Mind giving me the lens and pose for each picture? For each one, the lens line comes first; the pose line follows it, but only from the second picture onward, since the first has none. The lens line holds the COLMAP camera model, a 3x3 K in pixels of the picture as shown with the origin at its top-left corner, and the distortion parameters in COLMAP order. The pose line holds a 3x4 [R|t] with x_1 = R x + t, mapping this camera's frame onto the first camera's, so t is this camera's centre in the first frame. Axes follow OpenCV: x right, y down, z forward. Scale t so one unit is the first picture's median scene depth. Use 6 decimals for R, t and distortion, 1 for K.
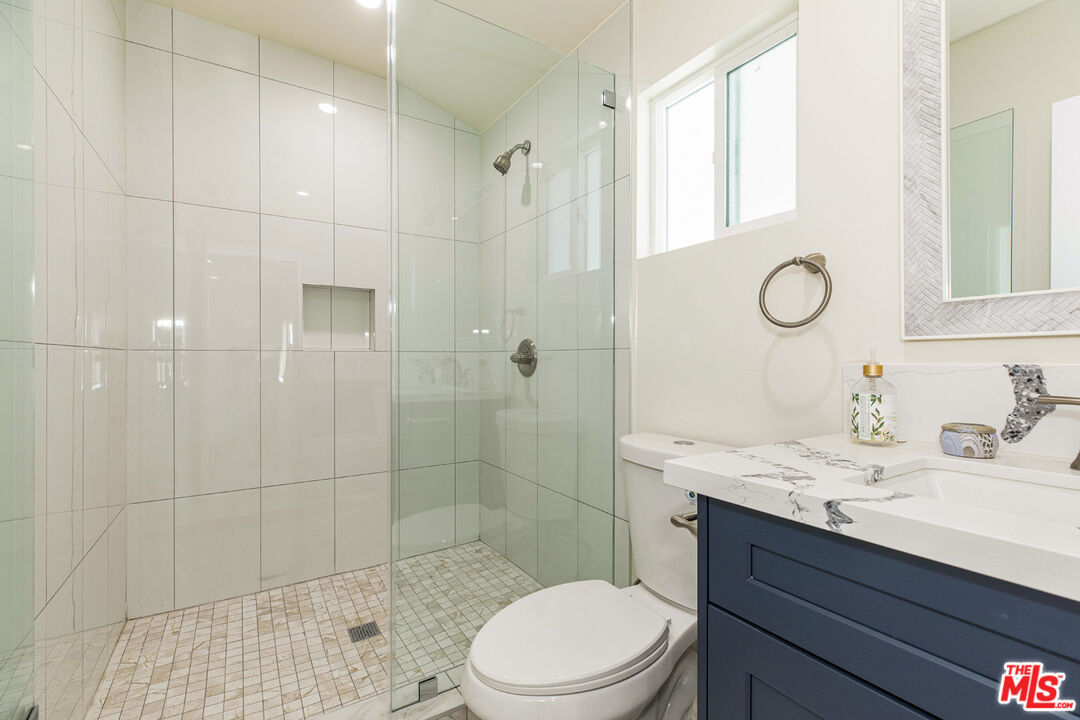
lens RADIAL K [[487.0, 0, 539.6], [0, 487.0, 362.4], [0, 0, 1]] dist [0.002382, -0.000412]
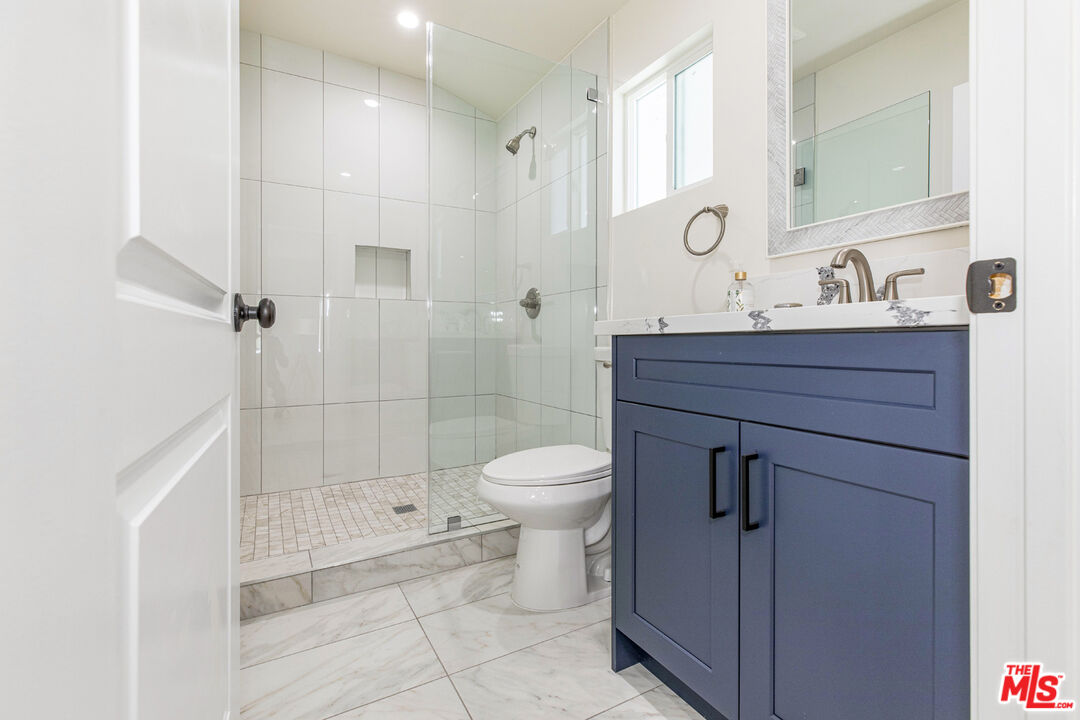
lens RADIAL K [[487.0, 0, 533.8], [0, 487.0, 339.2], [0, 0, 1]] dist [0.002382, -0.000412]
pose [[0.998321, -0.000618, -0.057928, 0.060145], [0.000322, 0.999987, -0.005111, 0.112263], [0.057930, 0.005084, 0.998308, -0.288737]]
